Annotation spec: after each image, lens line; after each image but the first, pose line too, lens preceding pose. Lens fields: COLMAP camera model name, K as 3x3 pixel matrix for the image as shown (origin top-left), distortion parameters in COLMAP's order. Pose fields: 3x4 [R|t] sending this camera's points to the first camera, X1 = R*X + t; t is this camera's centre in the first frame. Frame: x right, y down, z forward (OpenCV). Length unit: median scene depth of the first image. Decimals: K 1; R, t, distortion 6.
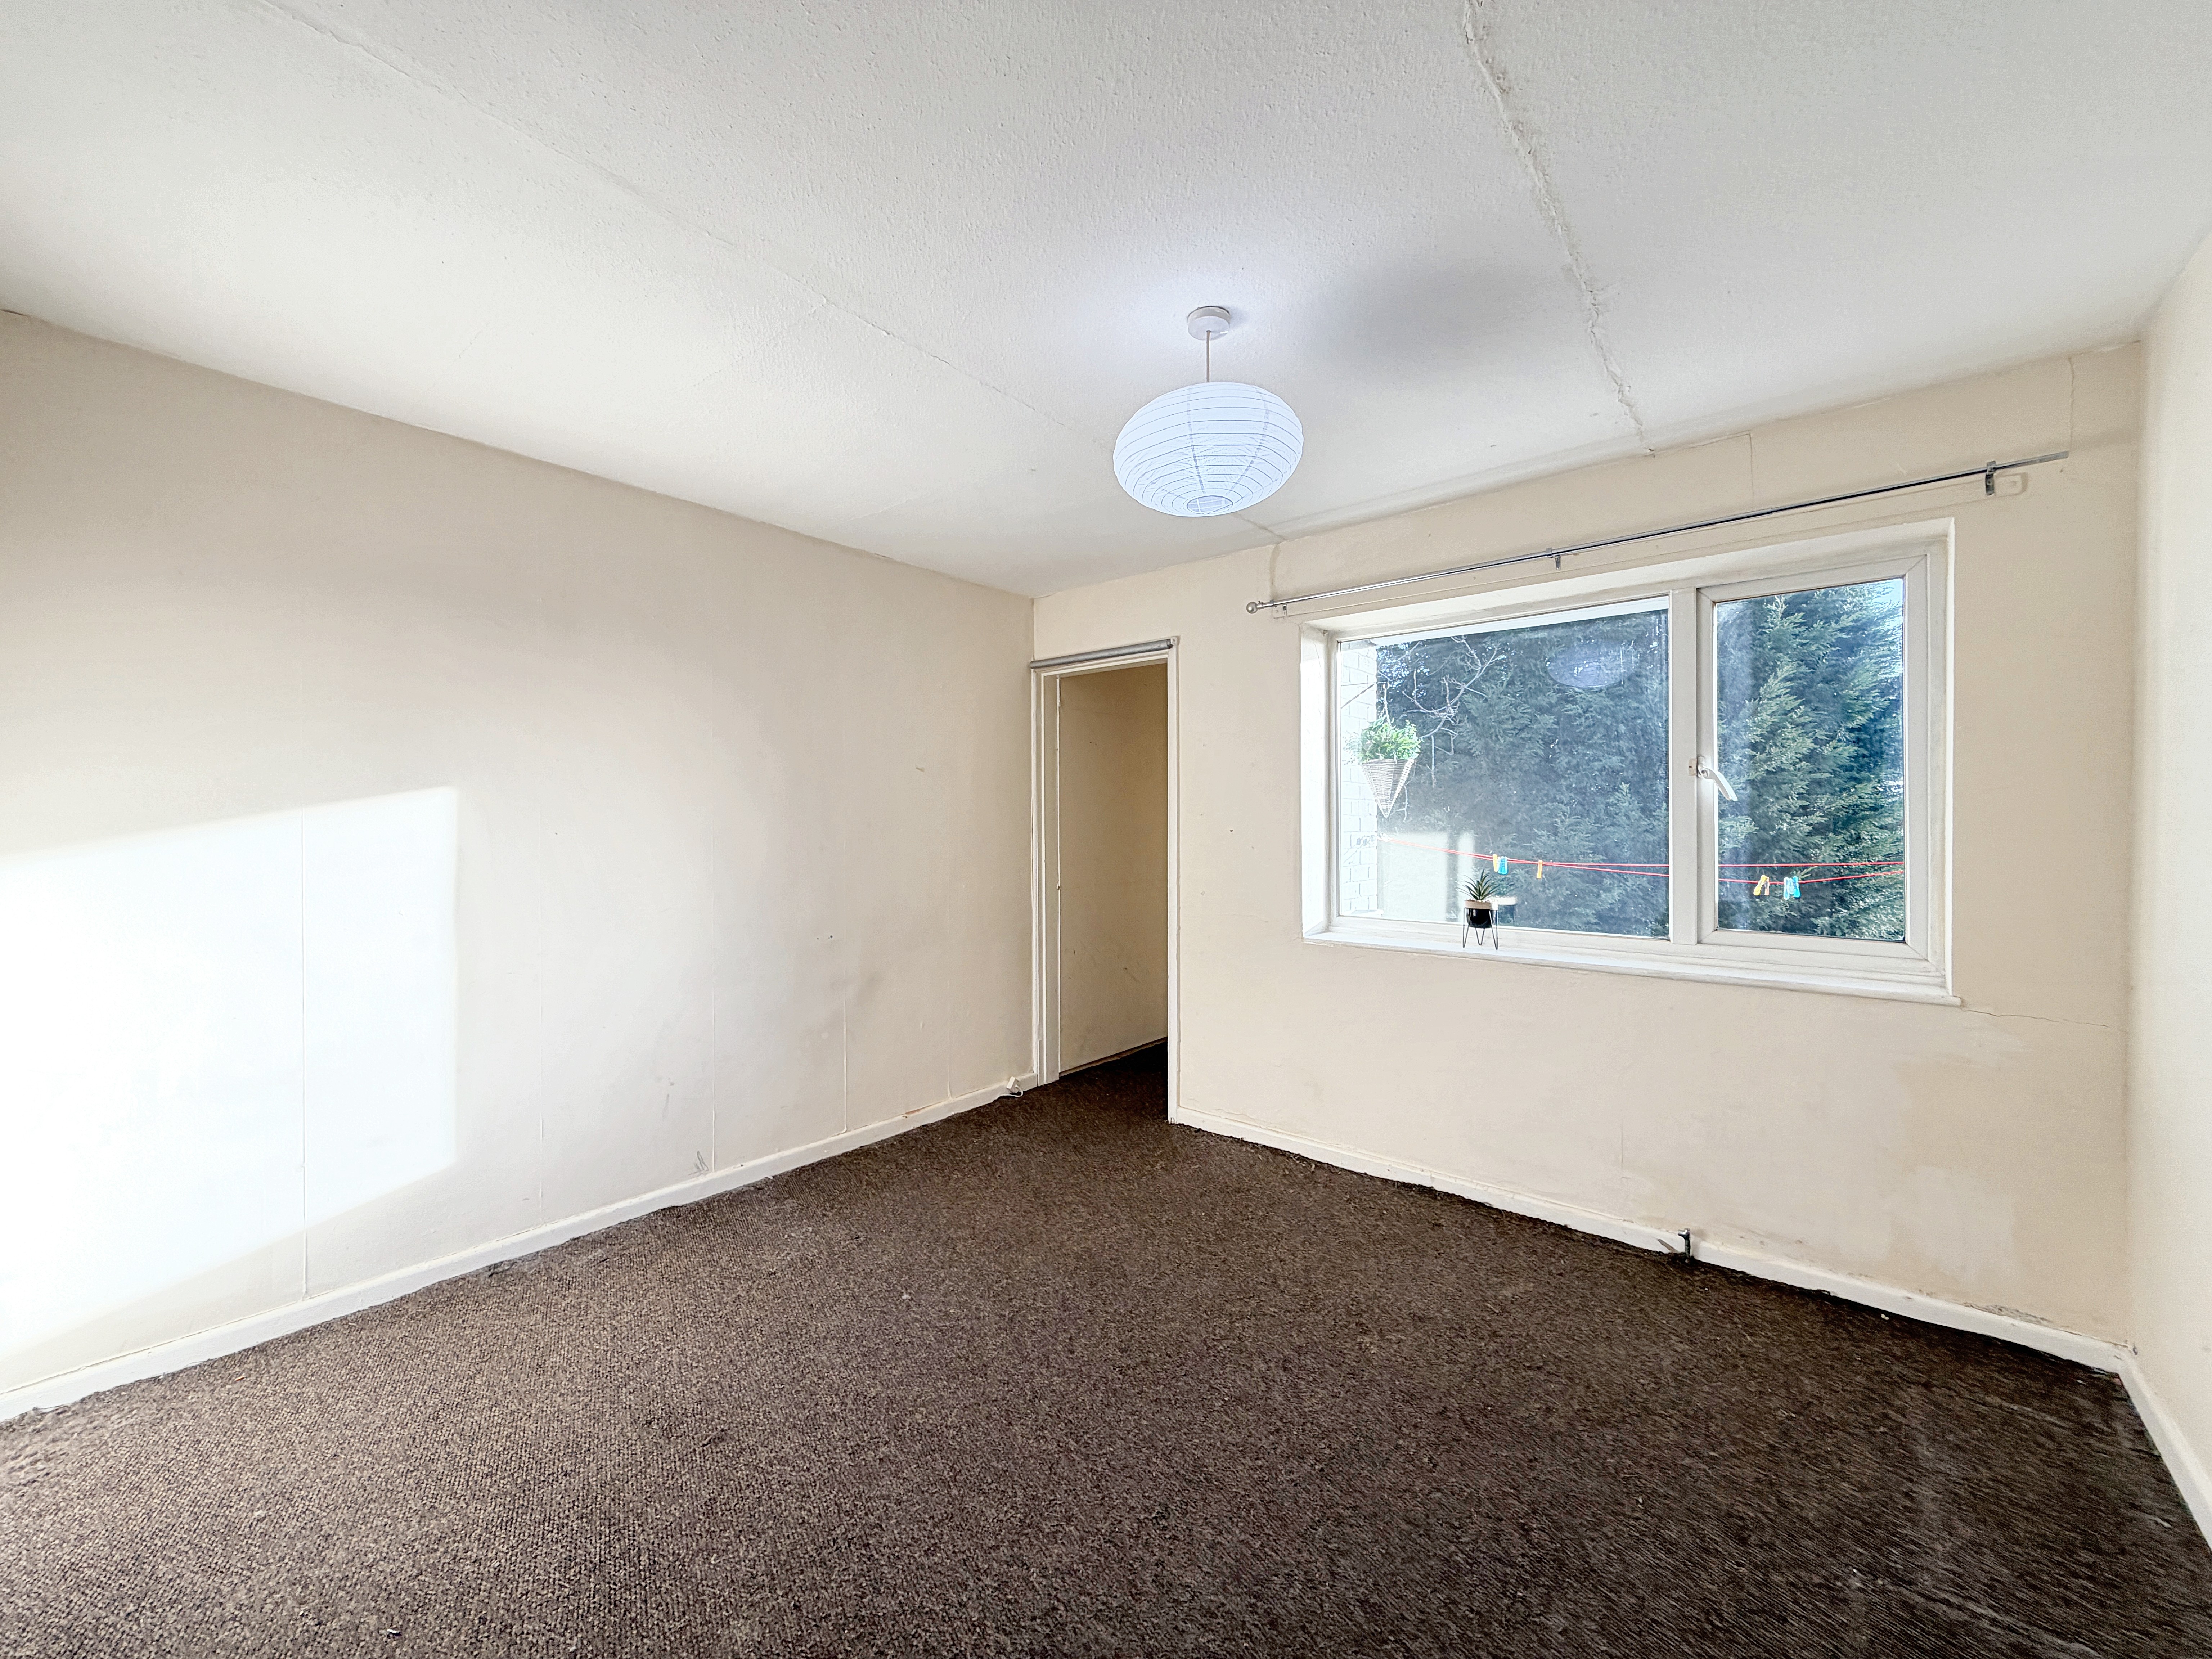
lens RADIAL K [[879.4, 0, 1101.3], [0, 879.4, 828.4], [0, 0, 1]] dist [0.001336, -0.000260]
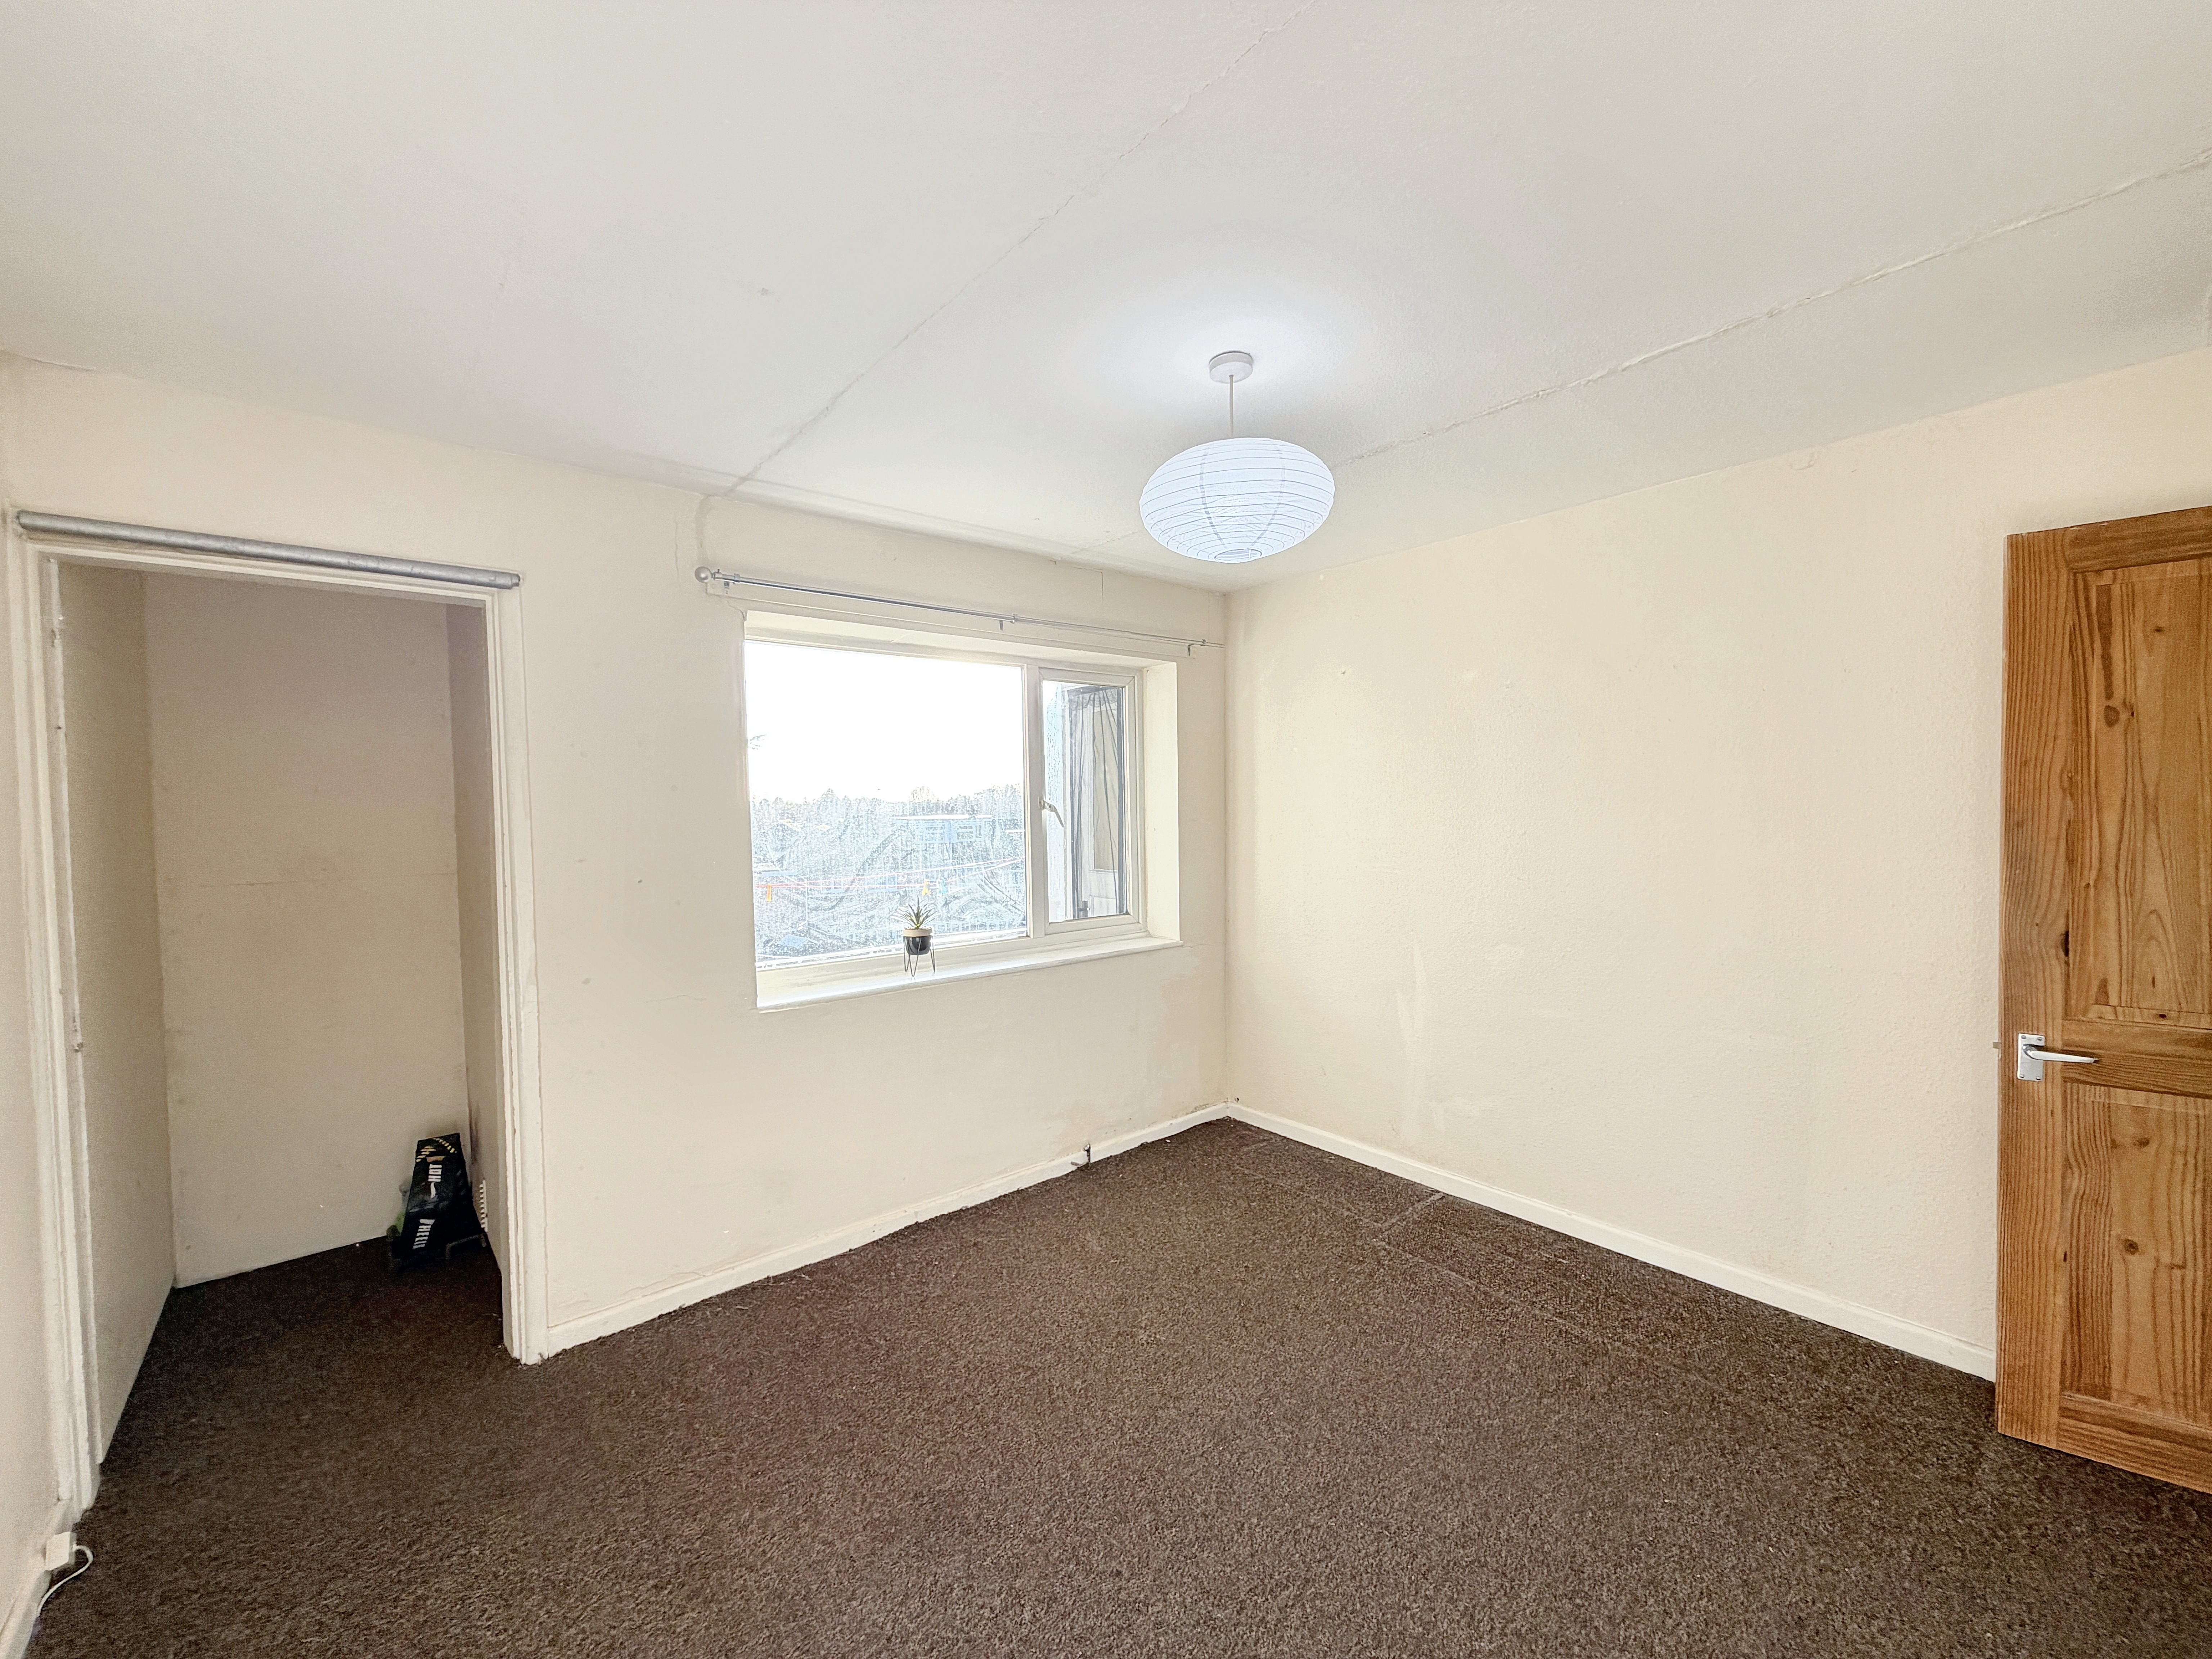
lens RADIAL K [[879.4, 0, 1101.3], [0, 879.4, 828.4], [0, 0, 1]] dist [0.001336, -0.000260]
pose [[0.182569, -0.028948, 0.982767, -0.612190], [0.024970, 0.999381, 0.024799, -0.061818], [-0.982876, 0.020012, 0.183178, 0.675636]]
